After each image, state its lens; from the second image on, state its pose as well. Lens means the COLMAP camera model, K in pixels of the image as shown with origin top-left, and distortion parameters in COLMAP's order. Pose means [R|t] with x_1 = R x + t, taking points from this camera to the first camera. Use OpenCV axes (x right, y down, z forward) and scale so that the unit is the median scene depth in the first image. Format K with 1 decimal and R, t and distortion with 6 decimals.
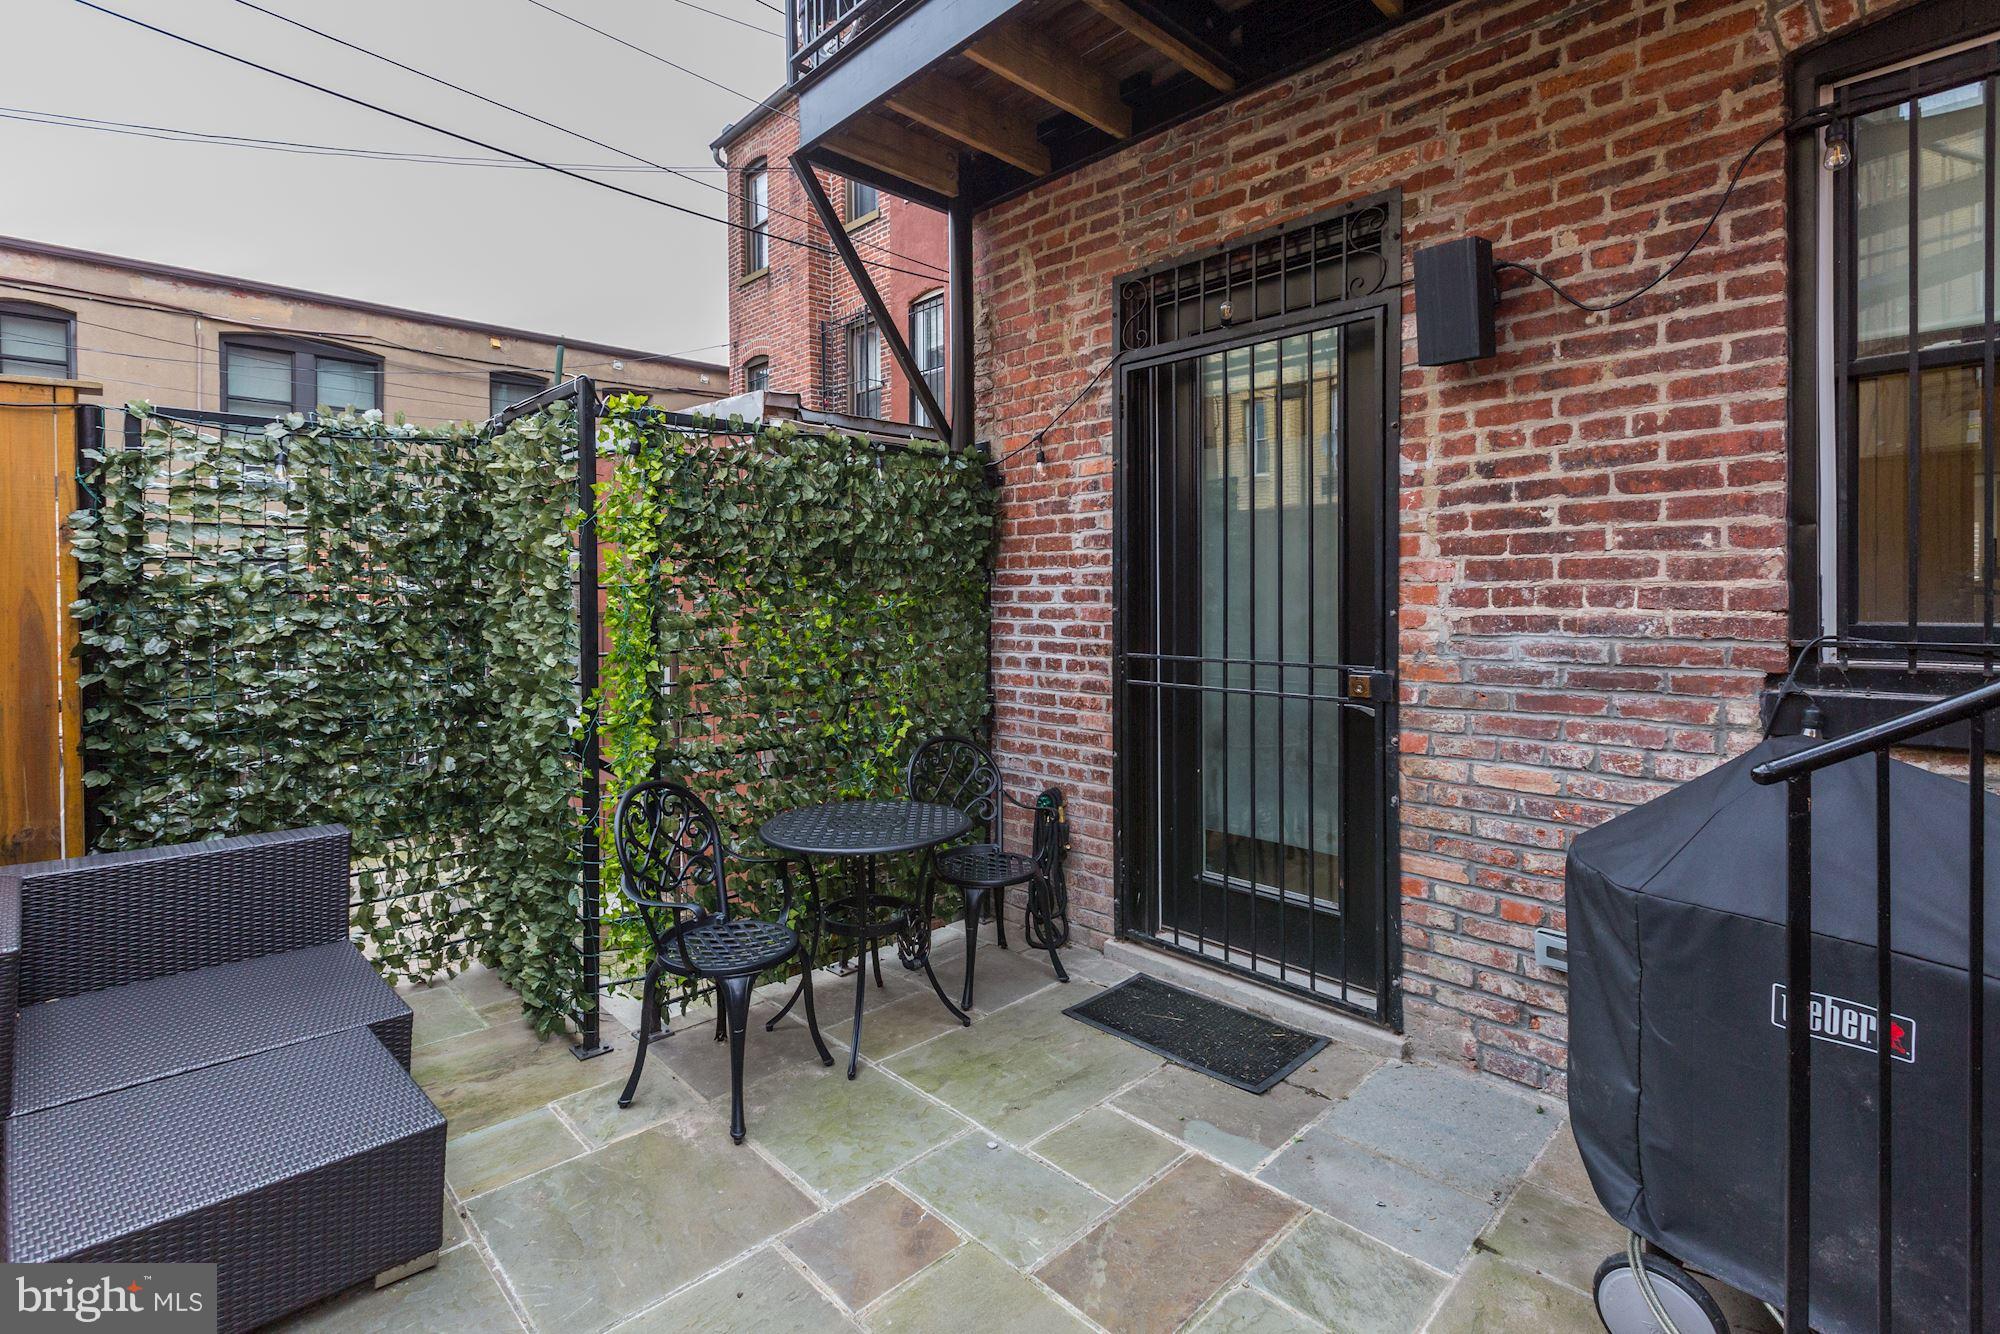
lens RADIAL K [[933.2, 0, 998.9], [0, 933.2, 610.5], [0, 0, 1]] dist [0.001246, 0.009723]
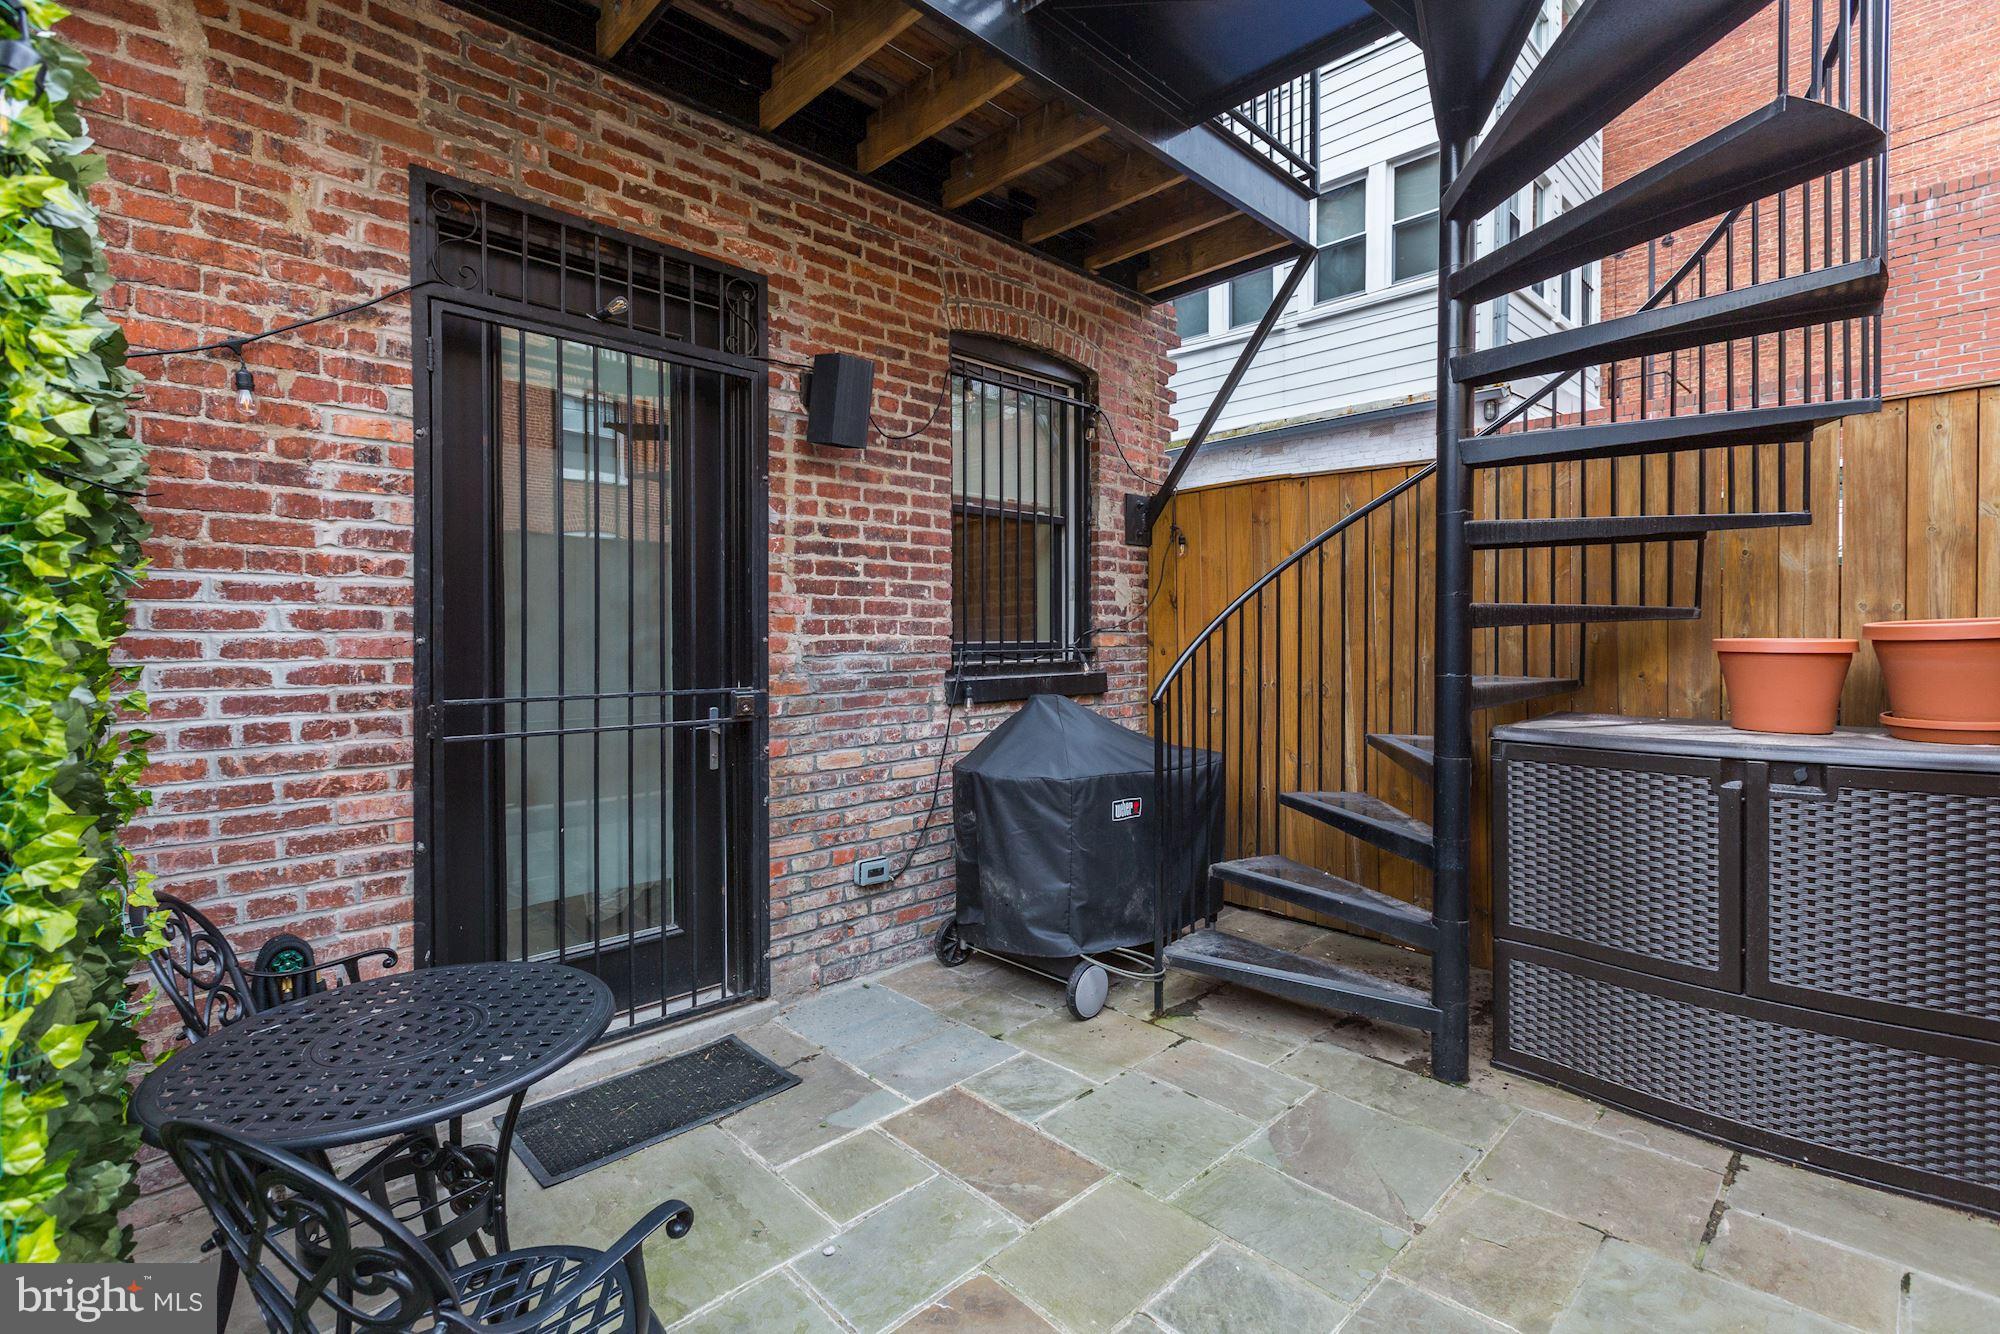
lens RADIAL K [[898.7, 0, 1000.0], [0, 898.7, 667.0], [0, 0, 1]] dist [0.000166, -0.000449]
pose [[-0.007061, -0.024471, 0.999676, -0.717530], [0.023981, 0.999409, 0.024634, 0.016523], [-0.999687, 0.024147, -0.006470, 0.730120]]
